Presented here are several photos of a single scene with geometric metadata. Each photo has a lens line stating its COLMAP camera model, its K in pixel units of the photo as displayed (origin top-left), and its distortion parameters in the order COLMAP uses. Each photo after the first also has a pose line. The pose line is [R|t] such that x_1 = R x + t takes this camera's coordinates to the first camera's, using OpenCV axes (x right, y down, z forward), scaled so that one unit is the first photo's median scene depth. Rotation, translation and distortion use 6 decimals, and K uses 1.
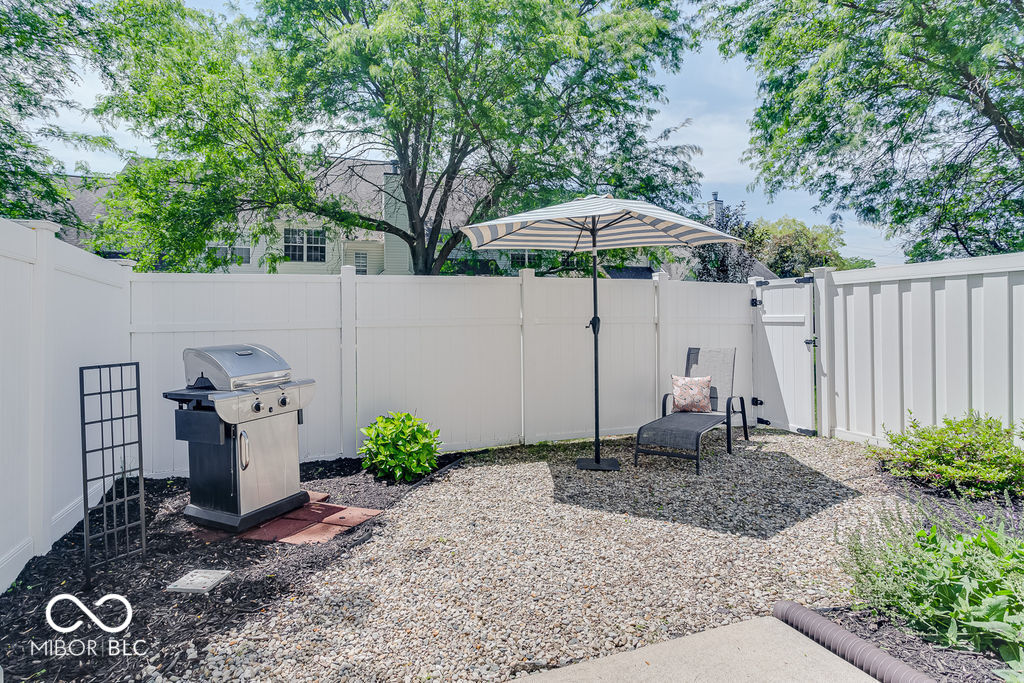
lens RADIAL K [[520.9, 0, 509.3], [0, 520.9, 330.0], [0, 0, 1]] dist [-0.001607, 0.001034]
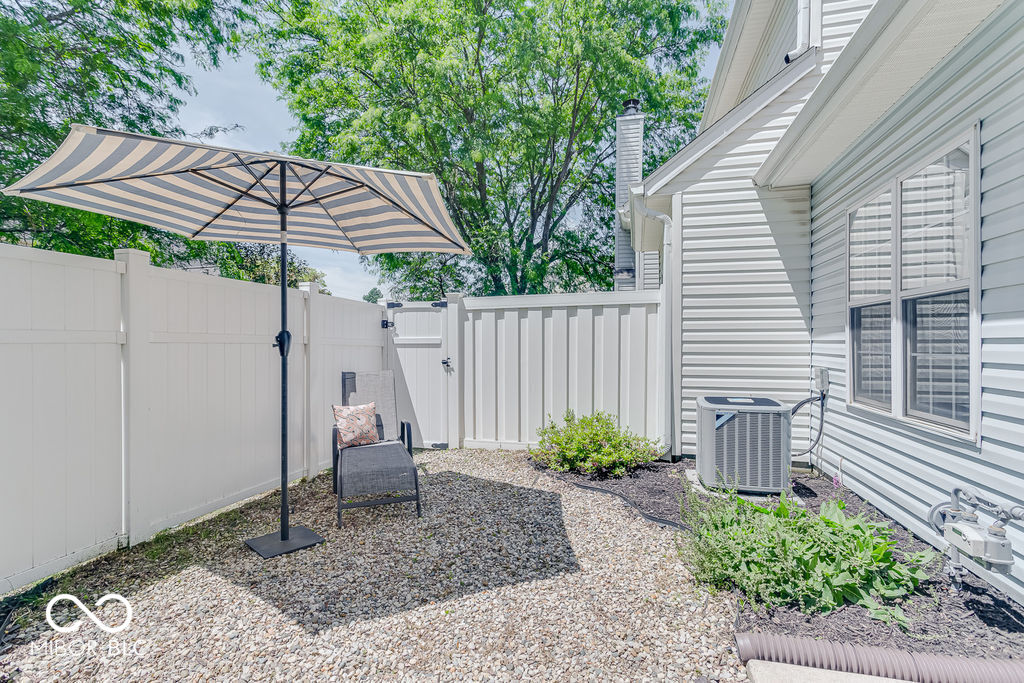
lens RADIAL K [[479.5, 0, 512.3], [0, 479.5, 350.9], [0, 0, 1]] dist [-0.012860, -0.000149]
pose [[0.573331, -0.001651, 0.819322, -0.156242], [0.011070, 0.999922, -0.005731, 0.006711], [-0.819249, 0.012355, 0.573305, 0.325604]]
